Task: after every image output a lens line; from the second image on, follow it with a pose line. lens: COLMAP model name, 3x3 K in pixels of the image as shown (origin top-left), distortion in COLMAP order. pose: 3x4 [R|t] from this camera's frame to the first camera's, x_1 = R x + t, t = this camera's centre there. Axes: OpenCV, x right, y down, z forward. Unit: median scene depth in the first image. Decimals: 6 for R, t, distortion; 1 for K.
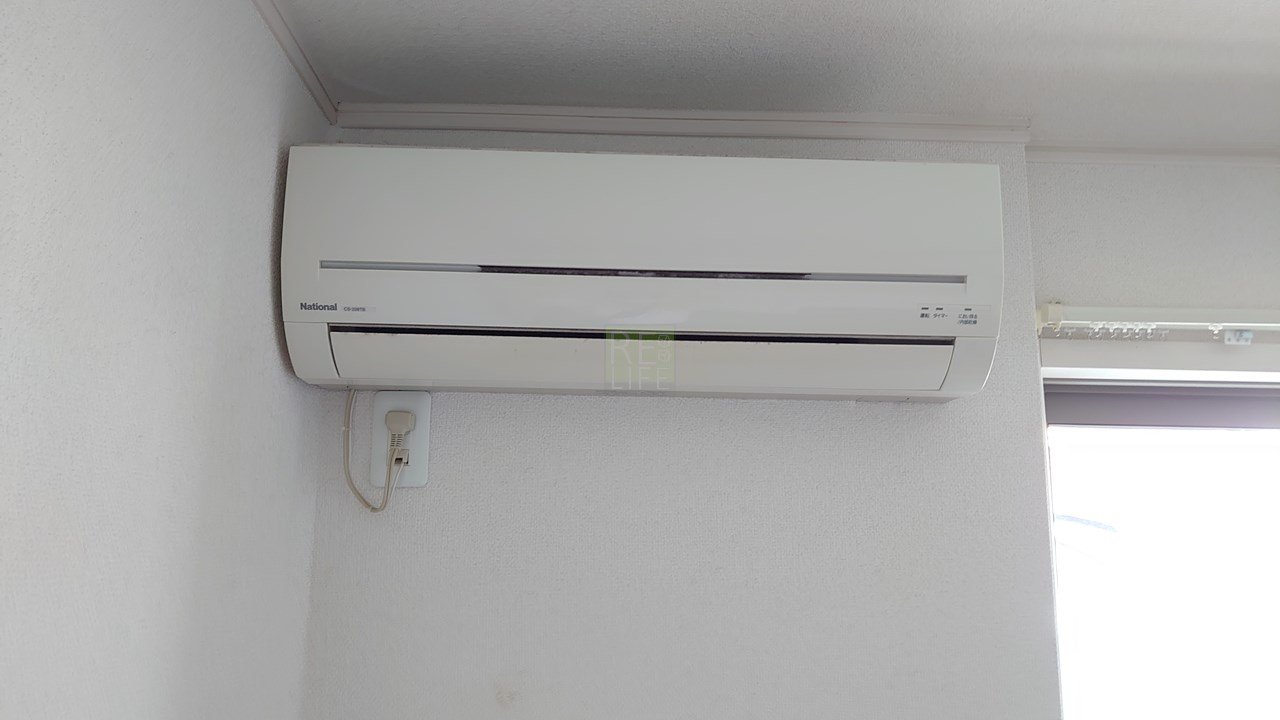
lens RADIAL K [[998.9, 0, 640.0], [0, 998.9, 360.0], [0, 0, 1]] dist [-0.004721, -0.000124]
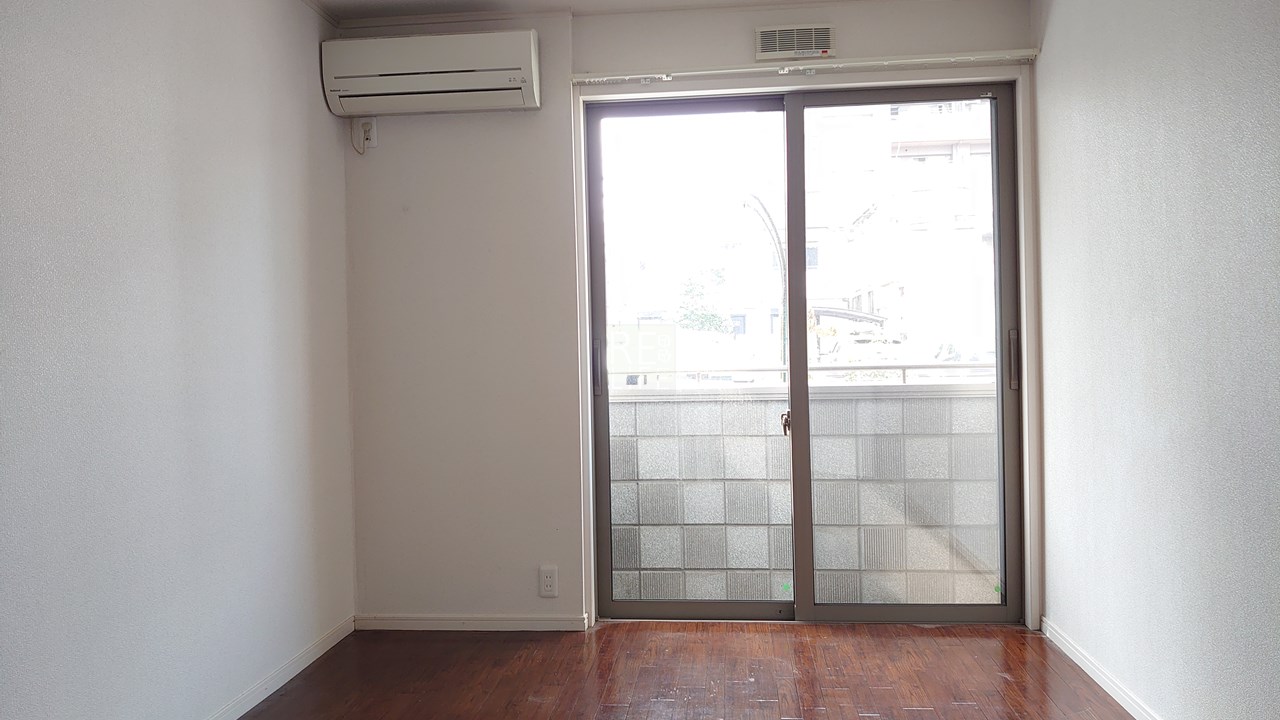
lens RADIAL K [[998.9, 0, 640.0], [0, 998.9, 360.0], [0, 0, 1]] dist [-0.004721, -0.000124]
pose [[0.990923, -0.030190, -0.130999, 1.012382], [0.058280, 0.974599, 0.216239, 0.150090], [0.121144, -0.221911, 0.967512, -2.127091]]
